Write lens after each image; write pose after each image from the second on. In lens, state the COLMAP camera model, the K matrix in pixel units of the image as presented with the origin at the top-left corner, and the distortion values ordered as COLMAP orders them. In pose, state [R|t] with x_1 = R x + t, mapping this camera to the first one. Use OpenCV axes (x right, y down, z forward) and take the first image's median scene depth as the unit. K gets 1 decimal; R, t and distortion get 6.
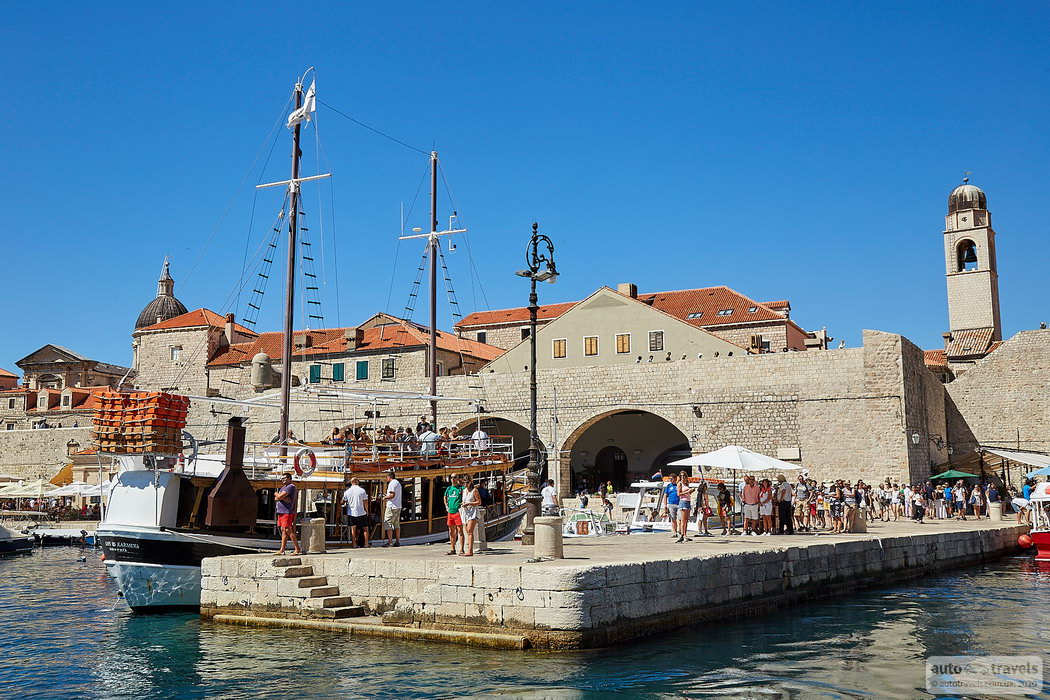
lens RADIAL K [[1158.5, 0, 525.0], [0, 1158.5, 350.0], [0, 0, 1]] dist [-0.022567, 0.000673]
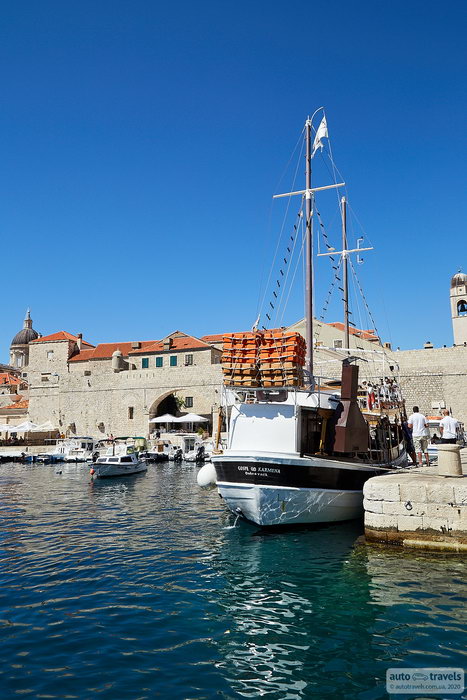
lens RADIAL K [[564.3, 0, 265.1], [0, 564.3, 337.5], [0, 0, 1]] dist [0.030615, -0.001279]
pose [[0.994586, 0.010562, 0.103377, -0.315086], [-0.006611, 0.999237, -0.038487, 0.049491], [-0.103704, 0.037595, 0.993897, 0.358467]]
